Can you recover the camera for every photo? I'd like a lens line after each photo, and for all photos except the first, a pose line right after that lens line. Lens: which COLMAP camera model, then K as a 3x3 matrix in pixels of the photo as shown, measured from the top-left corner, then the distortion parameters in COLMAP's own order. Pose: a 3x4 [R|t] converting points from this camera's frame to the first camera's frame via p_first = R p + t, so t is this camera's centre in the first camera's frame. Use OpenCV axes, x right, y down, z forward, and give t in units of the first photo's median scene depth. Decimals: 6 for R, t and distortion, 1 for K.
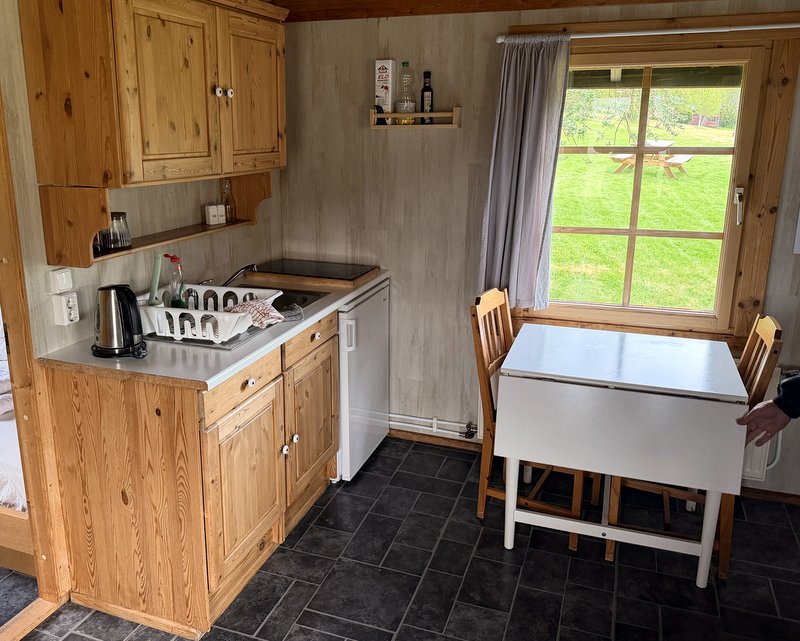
lens RADIAL K [[664.8, 0, 396.4], [0, 664.8, 301.0], [0, 0, 1]] dist [0.054476, -0.004609]
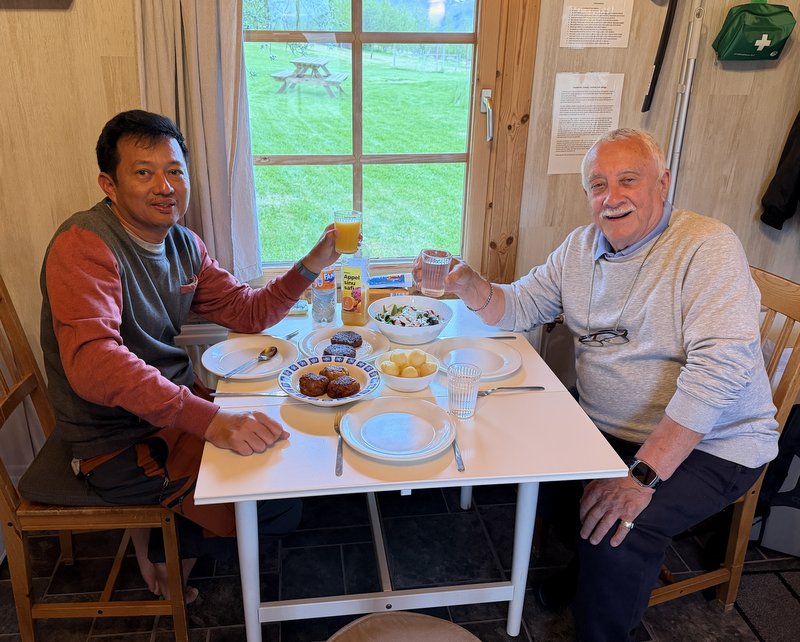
lens RADIAL K [[669.4, 0, 366.8], [0, 669.4, 323.1], [0, 0, 1]] dist [0.096677, -0.002658]
pose [[0.905403, -0.156919, 0.394488, 0.046256], [0.102496, 0.982493, 0.155571, -0.042212], [-0.411994, -0.100421, 0.905636, 0.331132]]
